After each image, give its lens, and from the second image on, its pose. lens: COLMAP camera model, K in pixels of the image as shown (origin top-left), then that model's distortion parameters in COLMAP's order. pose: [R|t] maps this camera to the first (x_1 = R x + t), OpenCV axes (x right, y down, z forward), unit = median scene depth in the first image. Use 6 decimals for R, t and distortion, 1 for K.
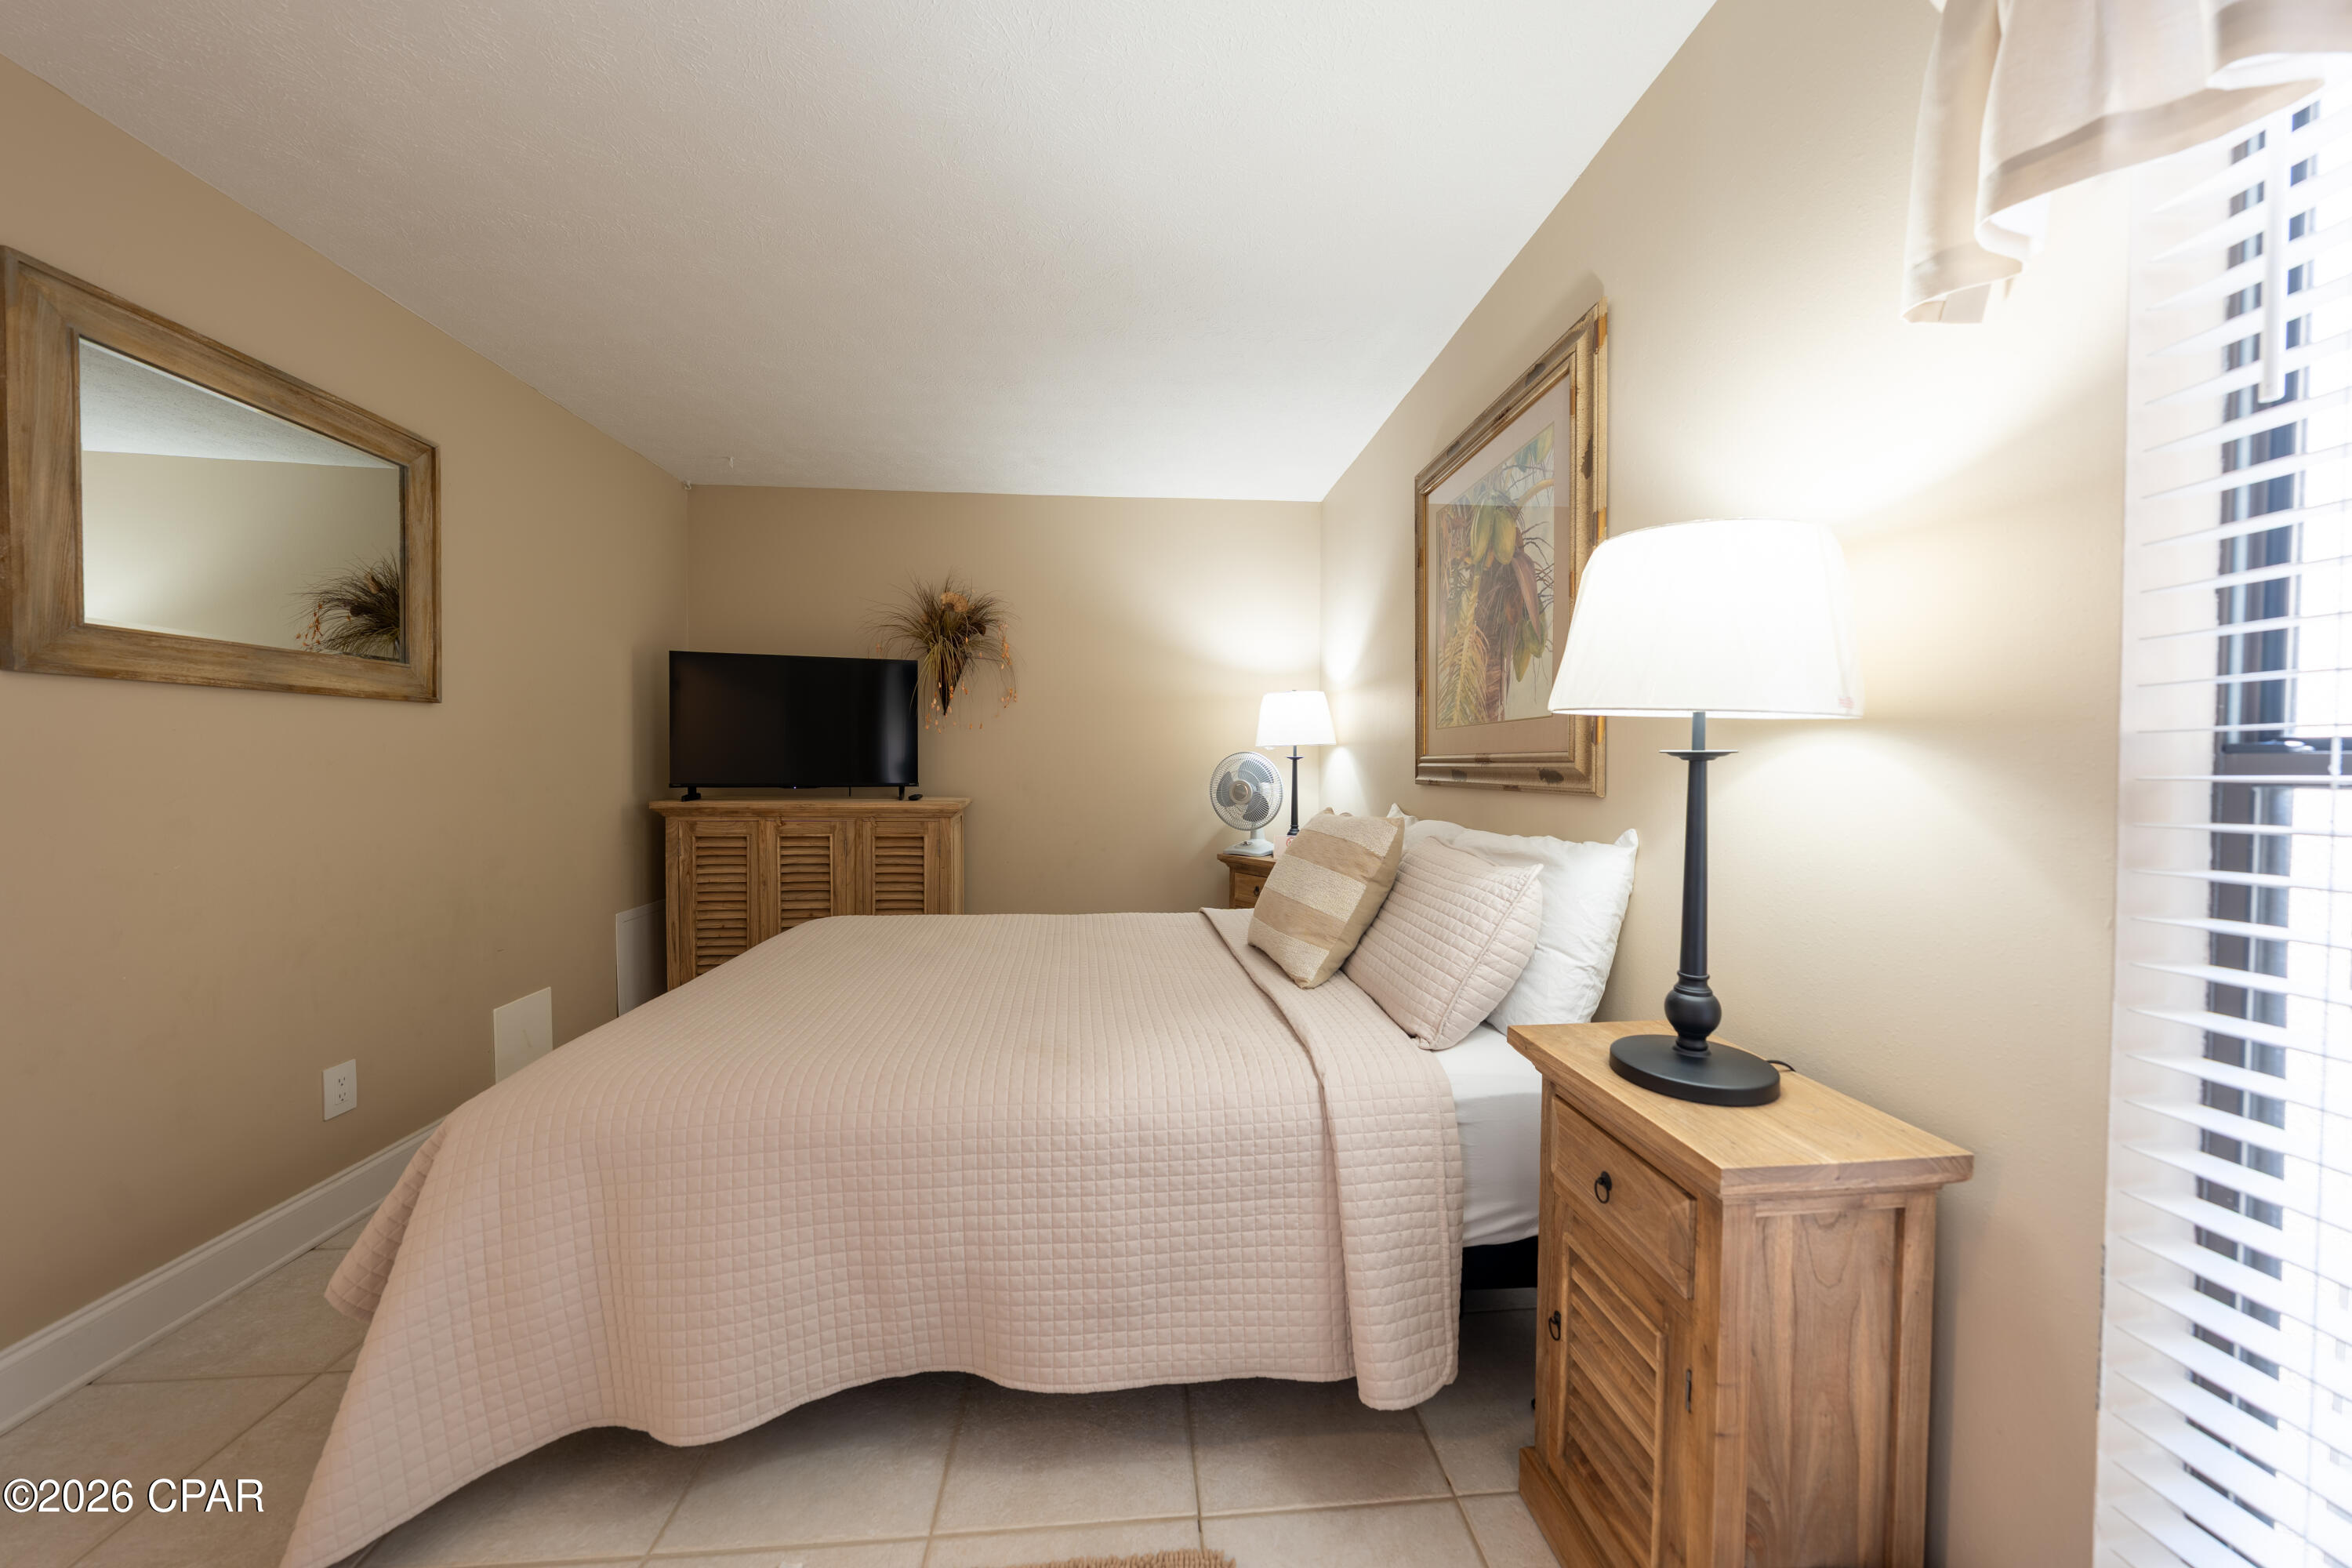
lens RADIAL K [[796.7, 0, 1180.6], [0, 796.7, 777.1], [0, 0, 1]] dist [-0.002753, 0.000036]
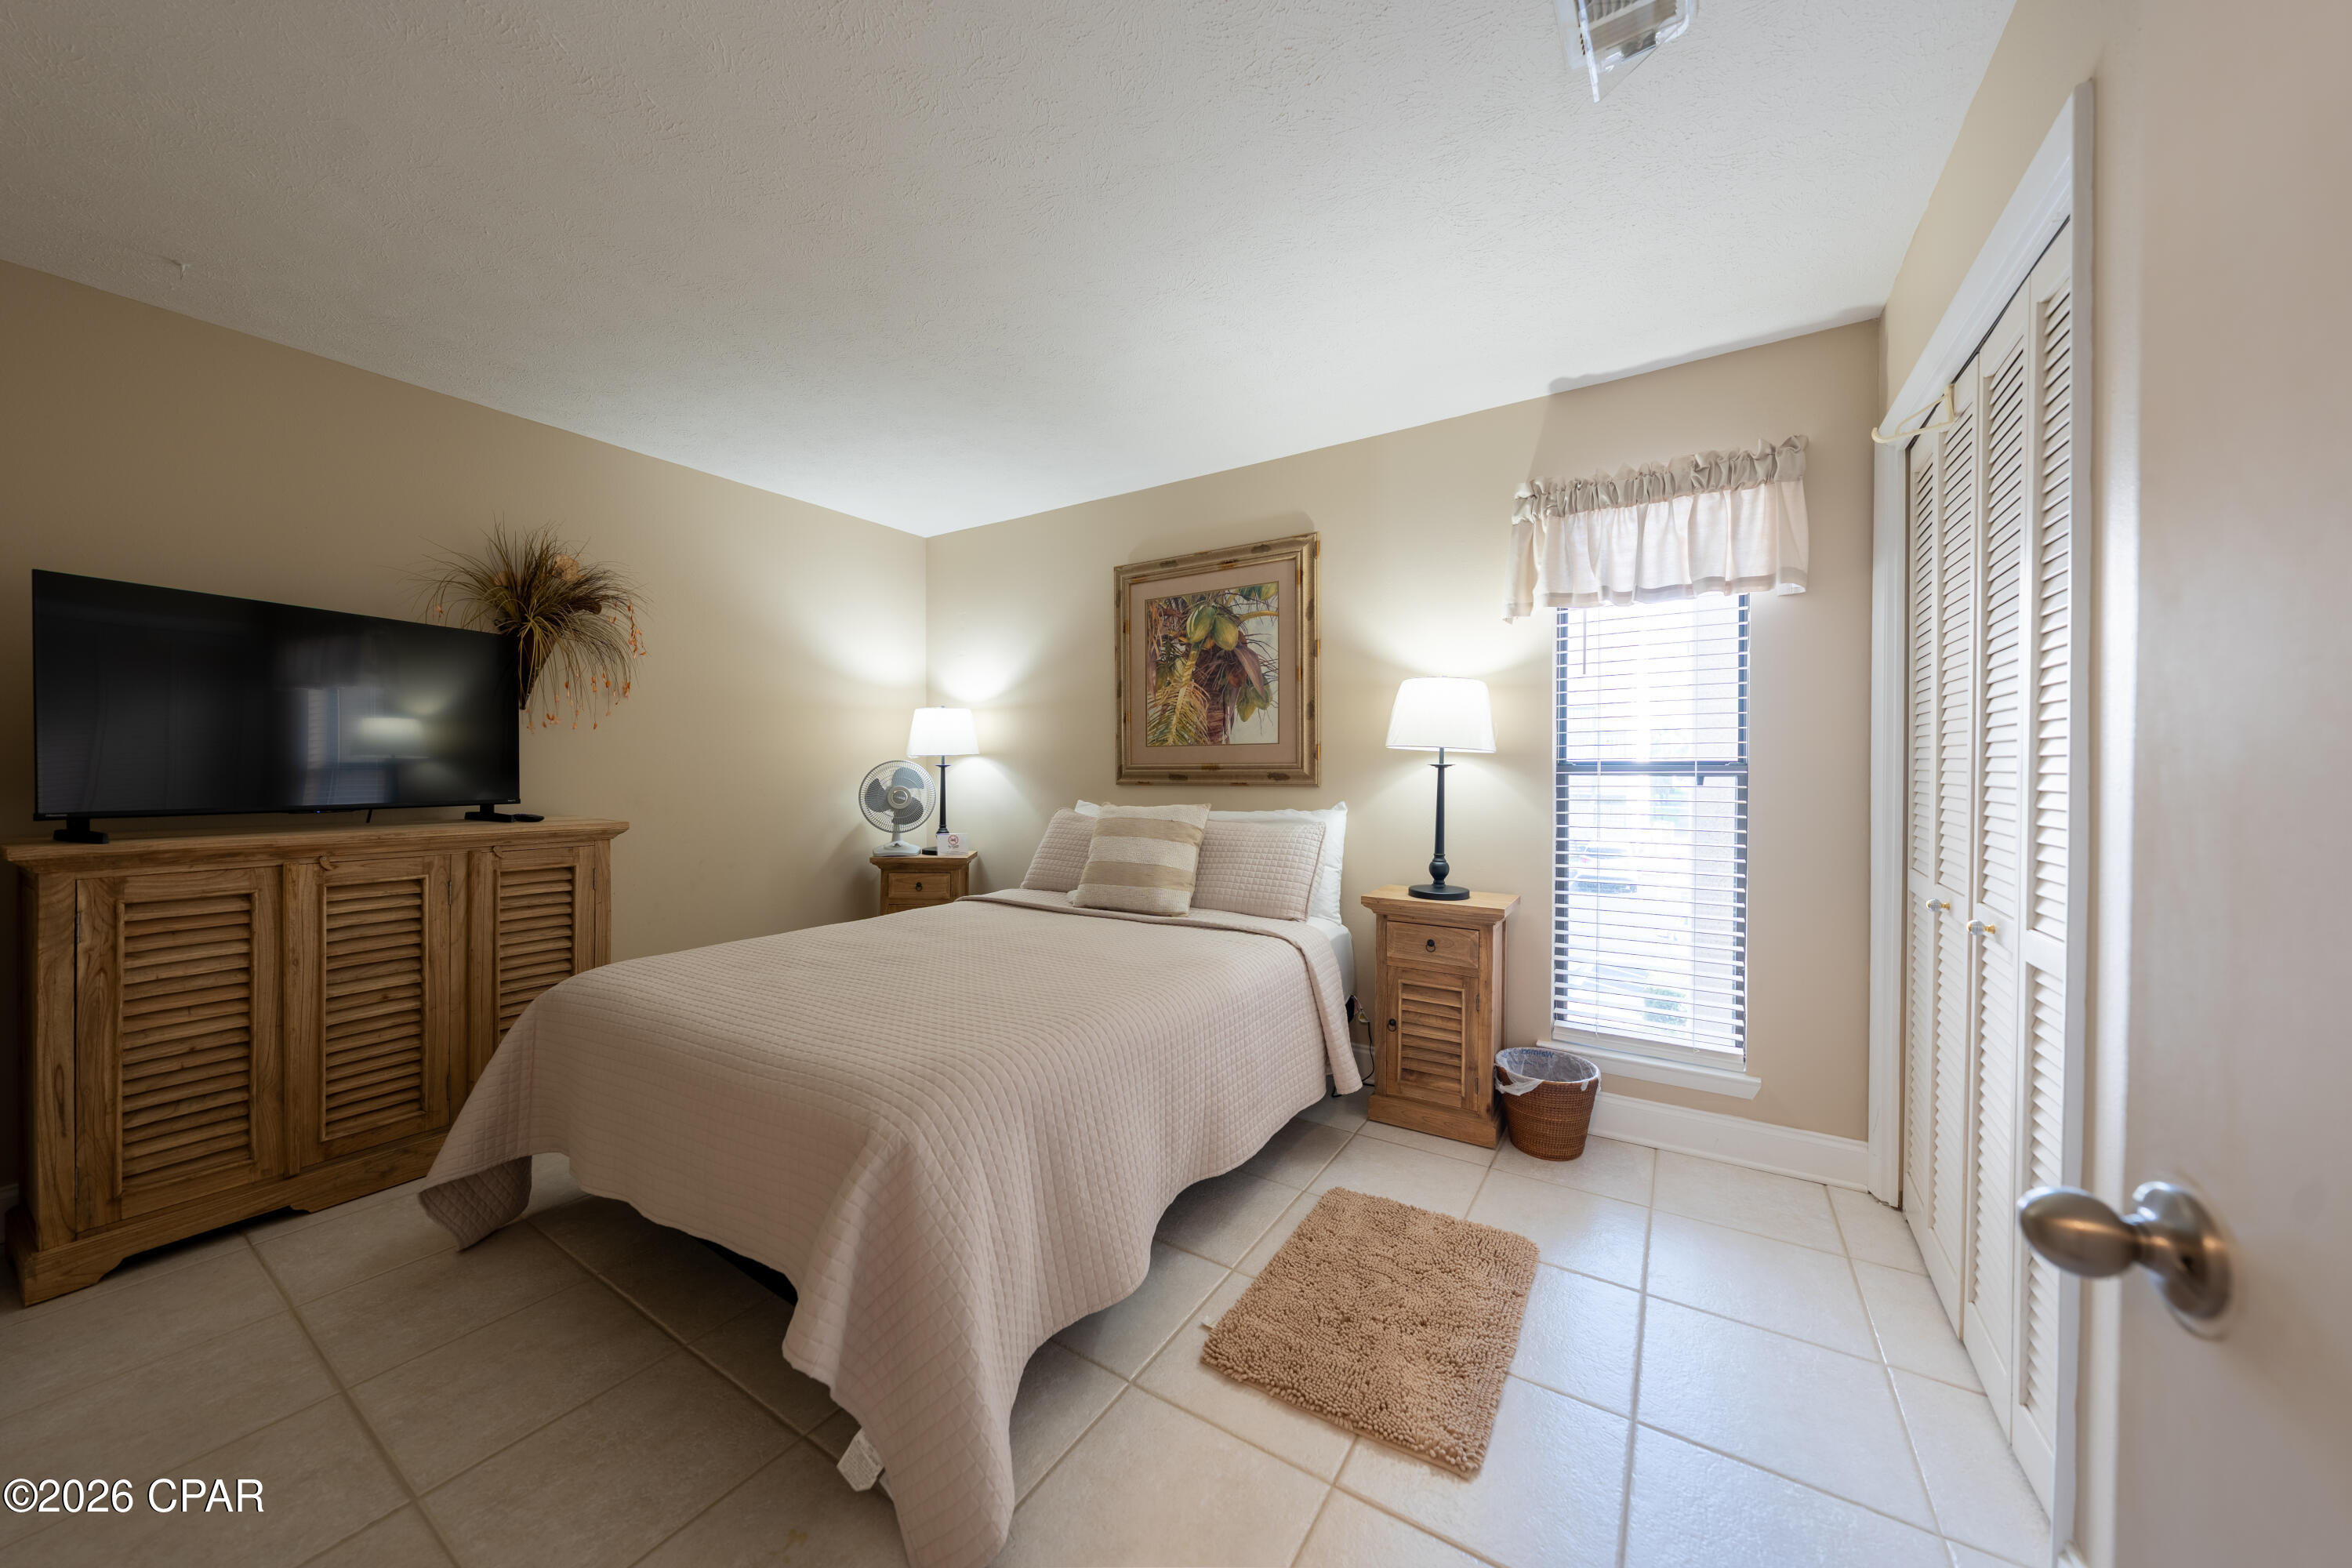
lens RADIAL K [[795.2, 0, 1178.9], [0, 795.2, 776.4], [0, 0, 1]] dist [-0.000101, -0.000087]
pose [[0.602970, -0.010636, 0.797693, -1.148509], [0.018330, 0.999832, -0.000523, -0.004794], [-0.797554, 0.014937, 0.603063, 0.095199]]
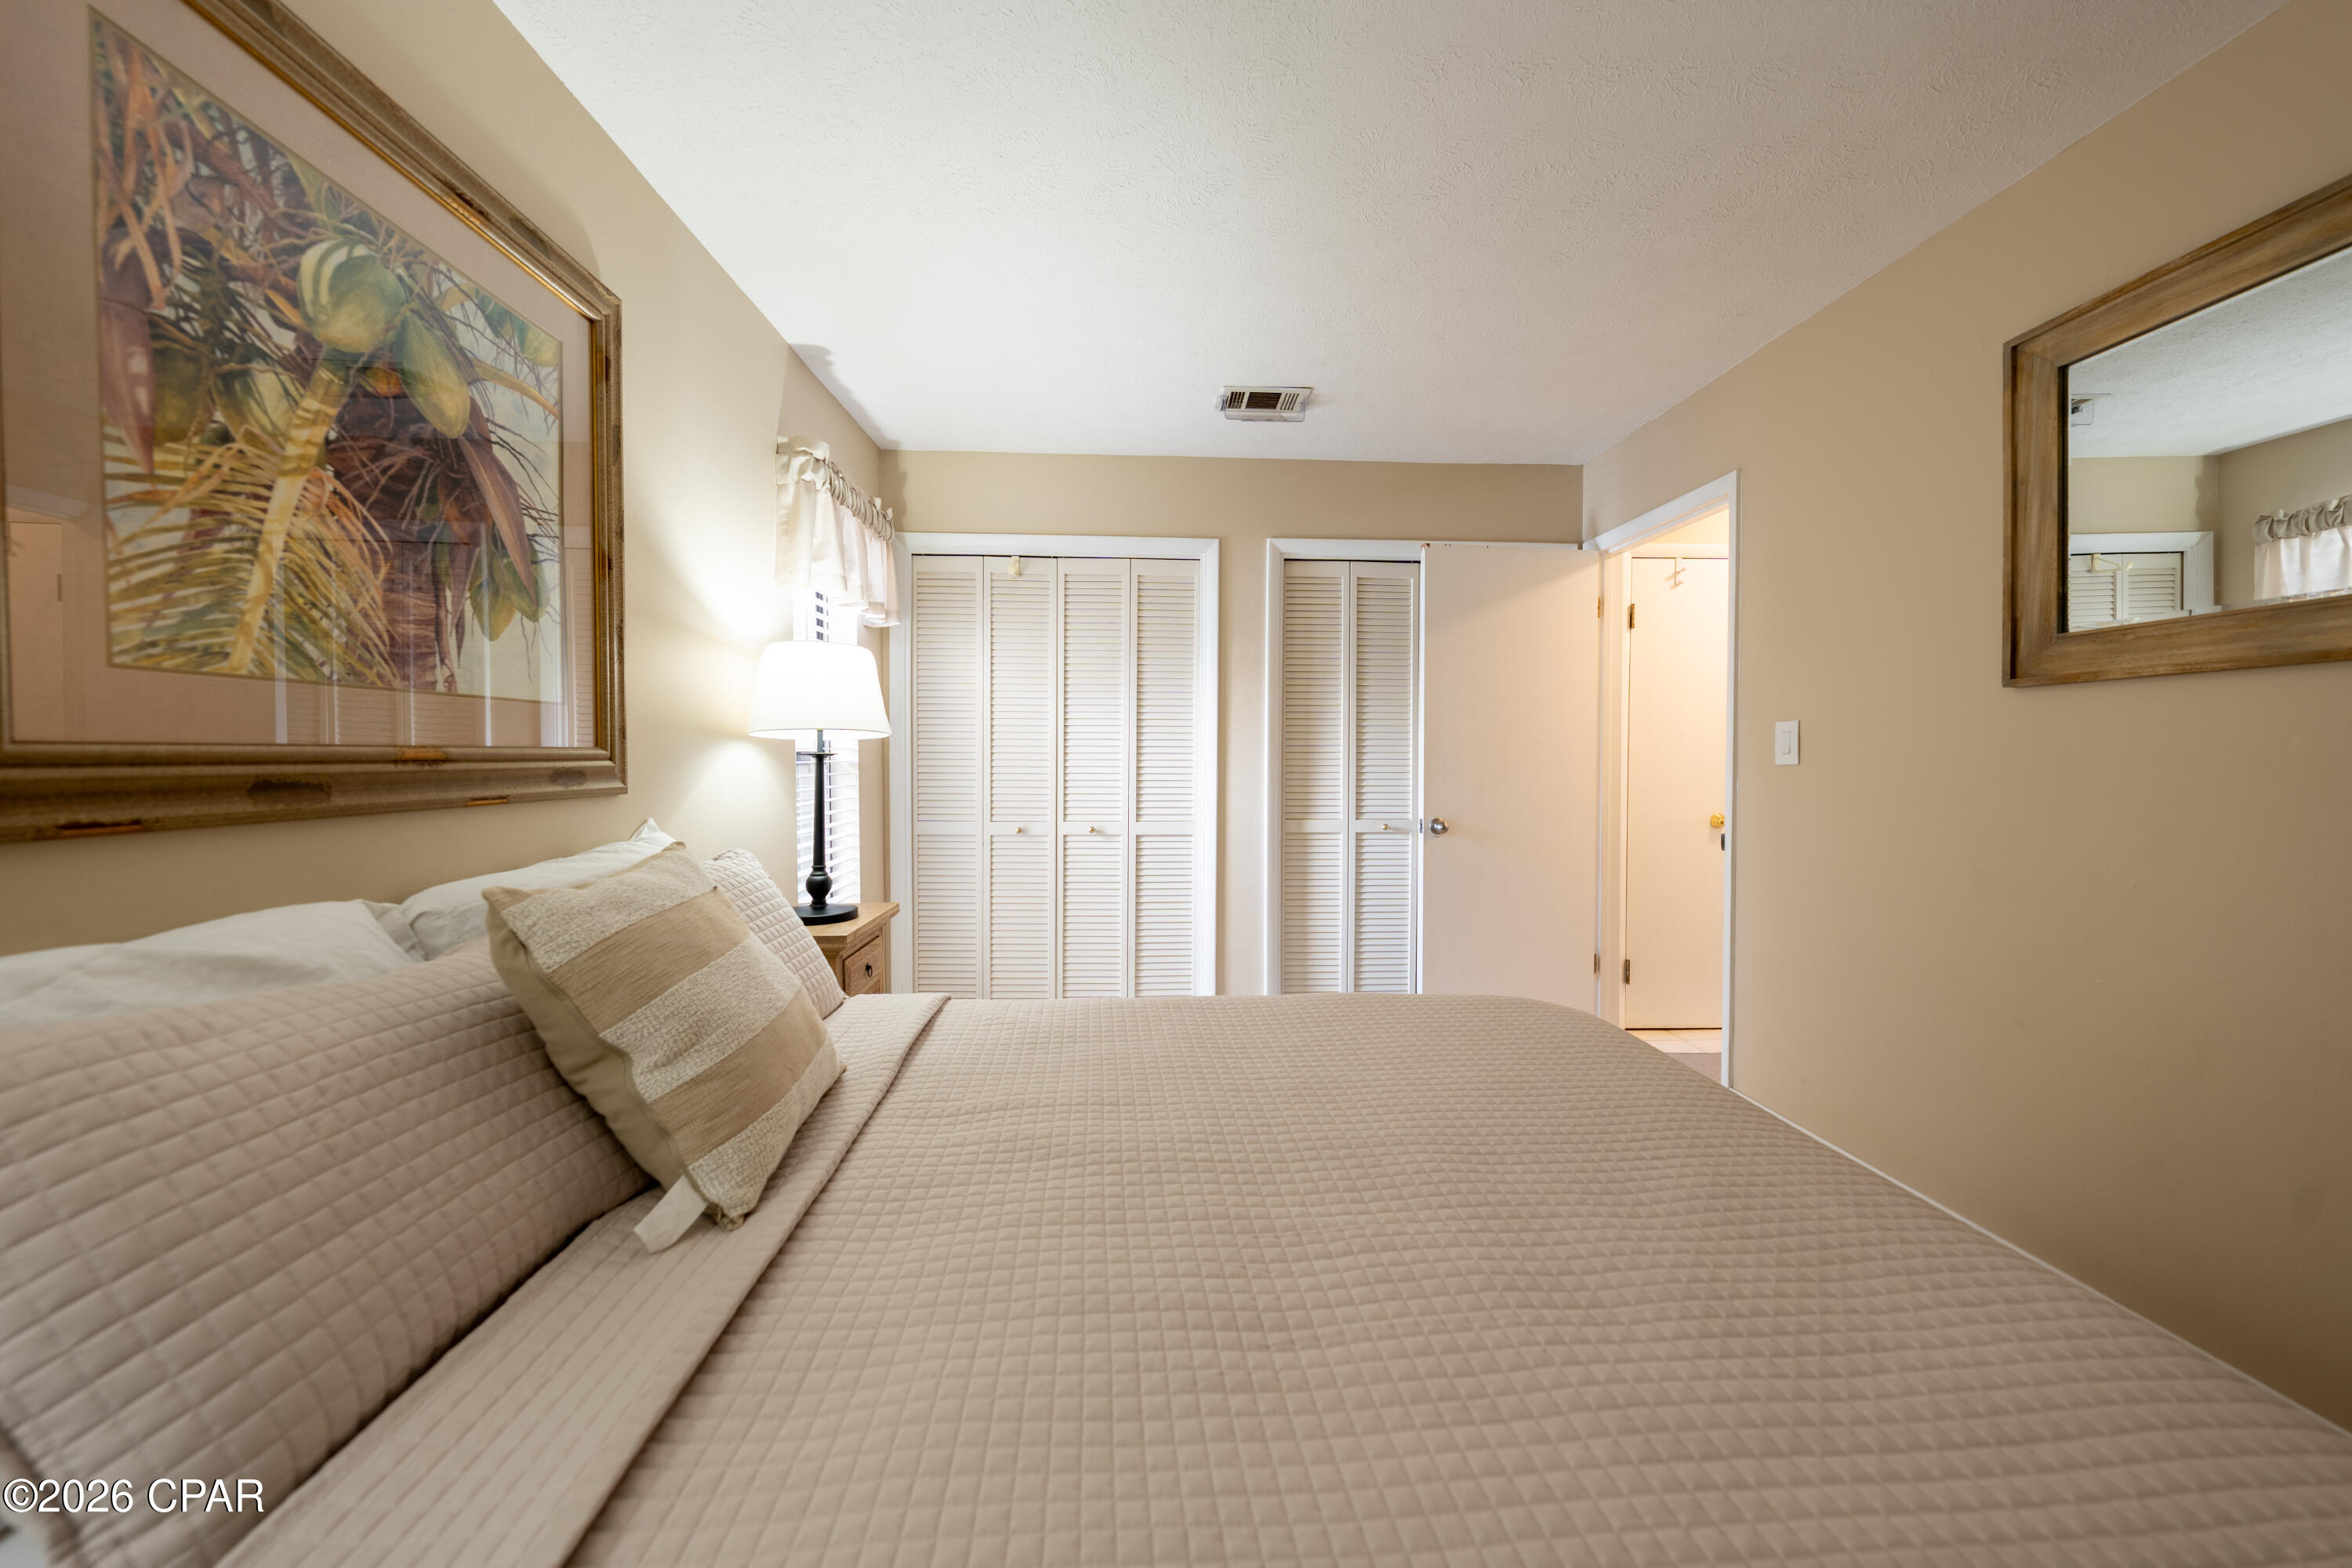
lens RADIAL K [[802.0, 0, 1181.9], [0, 802.0, 775.4], [0, 0, 1]] dist [-0.000268, 0.000122]
pose [[-0.999587, -0.003742, 0.028502, -0.197180], [-0.002471, 0.999005, 0.044520, -0.042418], [-0.028641, 0.044431, -0.998602, 1.868742]]
